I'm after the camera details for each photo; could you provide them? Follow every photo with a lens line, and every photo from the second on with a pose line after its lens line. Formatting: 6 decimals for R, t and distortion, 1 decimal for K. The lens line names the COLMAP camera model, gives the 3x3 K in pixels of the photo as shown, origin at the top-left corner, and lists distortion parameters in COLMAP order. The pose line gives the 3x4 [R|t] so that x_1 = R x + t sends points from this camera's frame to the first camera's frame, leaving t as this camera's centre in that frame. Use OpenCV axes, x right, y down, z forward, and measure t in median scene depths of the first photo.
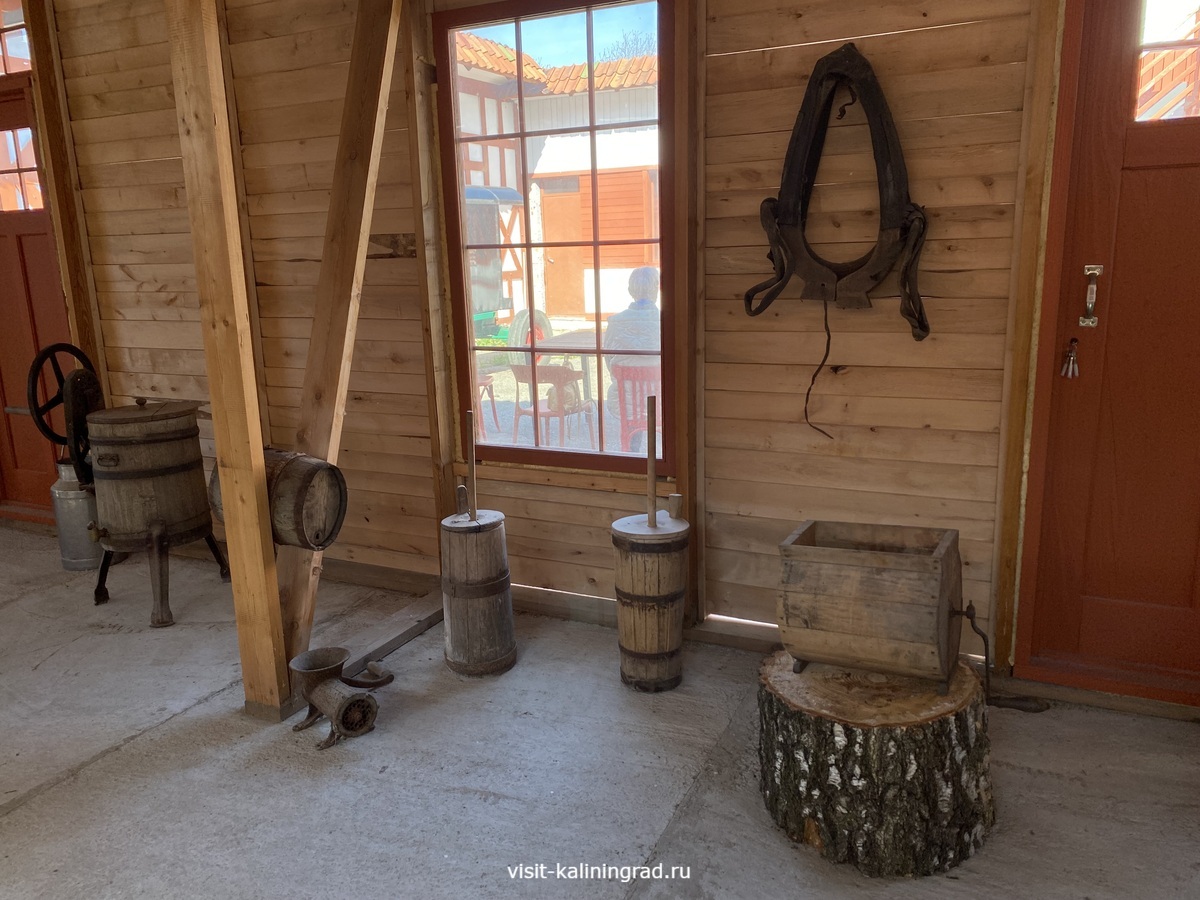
lens RADIAL K [[914.3, 0, 601.1], [0, 914.3, 450.4], [0, 0, 1]] dist [0.014613, -0.003648]
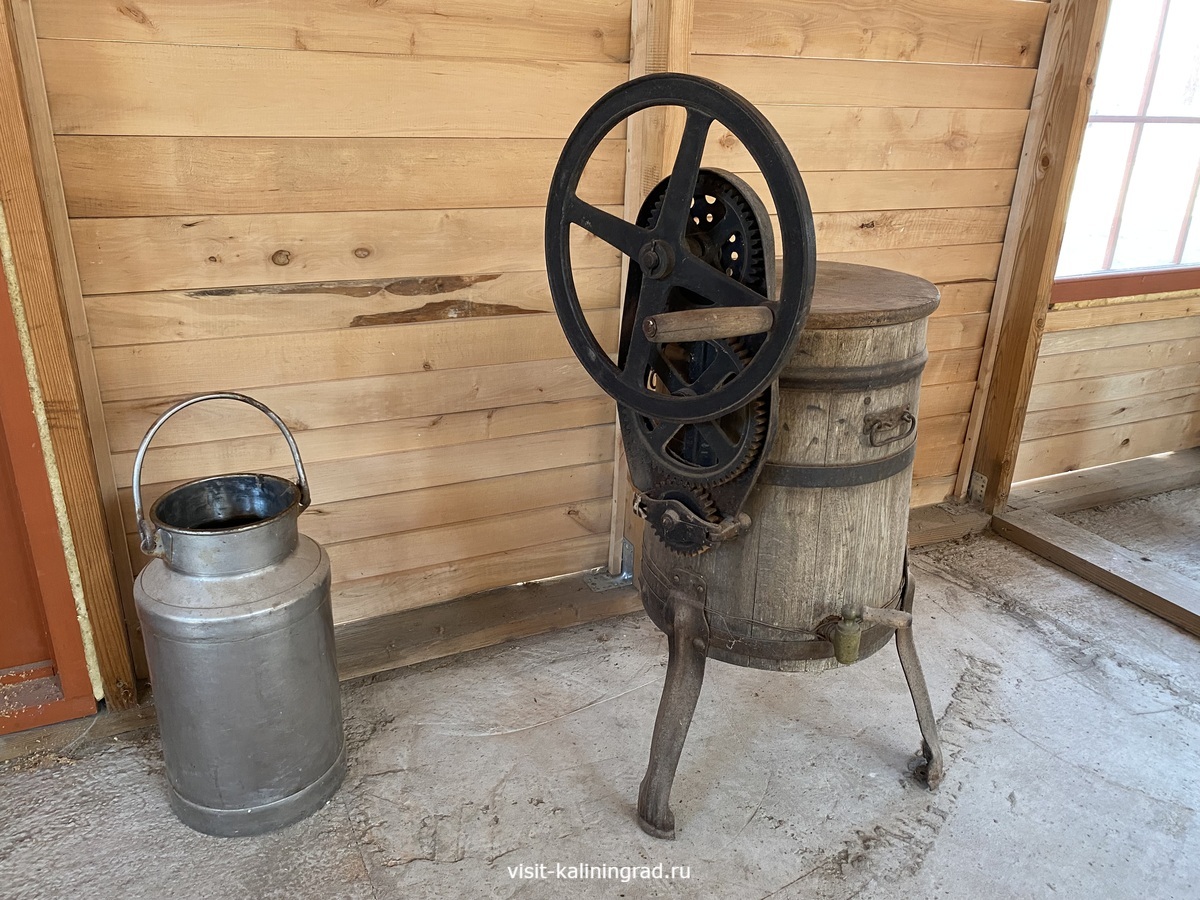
lens RADIAL K [[914.3, 0, 599.3], [0, 914.3, 449.8], [0, 0, 1]] dist [0.014613, -0.003648]
pose [[0.634602, -0.242309, 0.733871, -0.820946], [0.127558, 0.969394, 0.209770, -0.064721], [-0.762240, -0.039509, 0.646088, 0.810037]]
